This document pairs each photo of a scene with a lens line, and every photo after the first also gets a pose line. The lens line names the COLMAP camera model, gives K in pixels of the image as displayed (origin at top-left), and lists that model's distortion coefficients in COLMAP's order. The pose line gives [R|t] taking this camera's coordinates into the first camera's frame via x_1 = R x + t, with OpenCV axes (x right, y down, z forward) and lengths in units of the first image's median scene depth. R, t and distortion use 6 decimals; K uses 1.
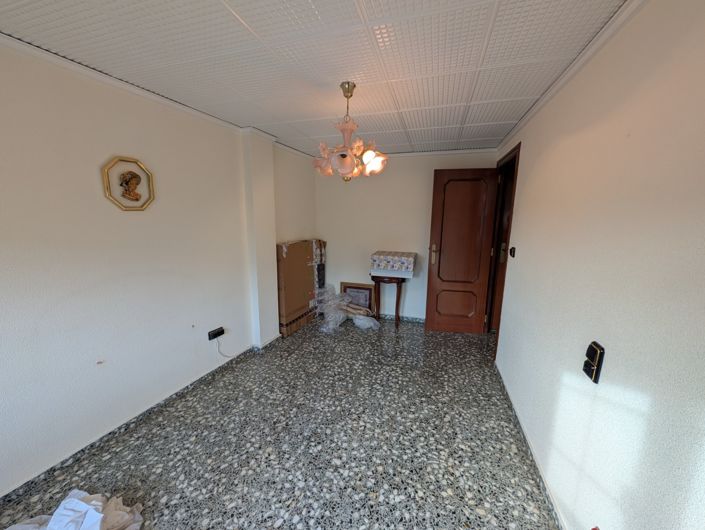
lens RADIAL K [[270.6, 0, 352.5], [0, 270.6, 265.0], [0, 0, 1]] dist [-0.000298, -0.000043]
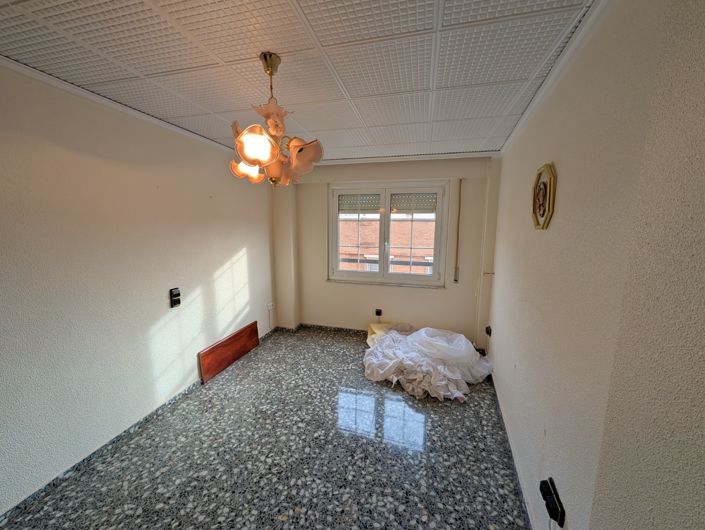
lens RADIAL K [[270.6, 0, 352.5], [0, 270.6, 265.0], [0, 0, 1]] dist [-0.000298, -0.000043]
pose [[-0.998671, -0.013838, -0.049652, -0.193163], [-0.028990, 0.947281, 0.319089, -0.328759], [0.042619, 0.320104, -0.946423, 1.709952]]
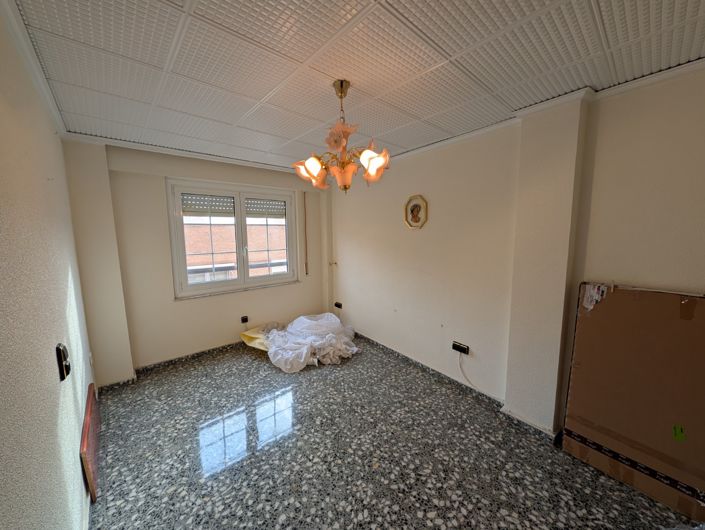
lens RADIAL K [[270.6, 0, 352.5], [0, 270.6, 265.0], [0, 0, 1]] dist [-0.000298, -0.000043]
pose [[-0.516321, 0.096589, -0.850931, 0.697044], [-0.150285, 0.967981, 0.201064, -0.246093], [0.843106, 0.231696, -0.485273, 1.437548]]
